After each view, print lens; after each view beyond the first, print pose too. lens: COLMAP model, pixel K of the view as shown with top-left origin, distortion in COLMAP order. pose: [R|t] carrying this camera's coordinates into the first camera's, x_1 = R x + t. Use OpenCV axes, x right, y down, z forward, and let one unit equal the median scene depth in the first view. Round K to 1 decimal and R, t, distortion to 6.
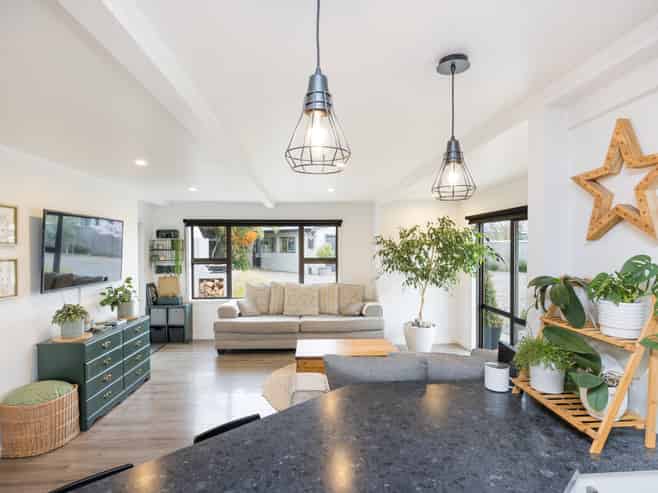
lens RADIAL K [[340.3, 0, 329.6], [0, 340.3, 247.1], [0, 0, 1]] dist [-0.007164, -0.000232]
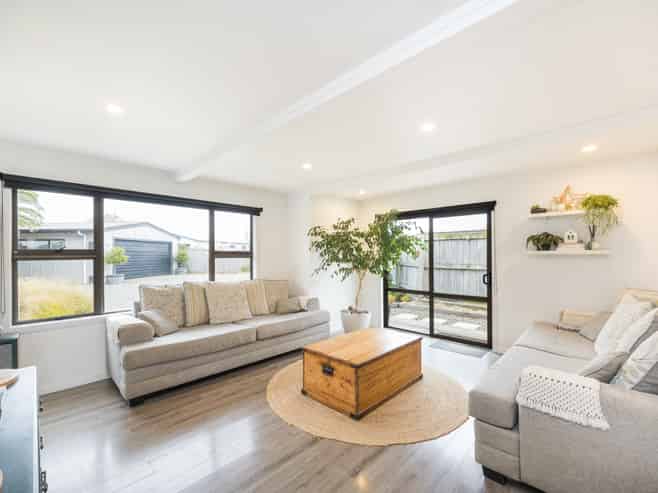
lens RADIAL K [[286.6, 0, 324.7], [0, 286.6, 253.1], [0, 0, 1]] dist [0.005049, 0.000254]
pose [[0.743245, 0.004876, 0.669002, -0.361444], [0.004510, 0.999914, -0.012298, 0.049920], [-0.669004, 0.012158, 0.743159, 0.352520]]
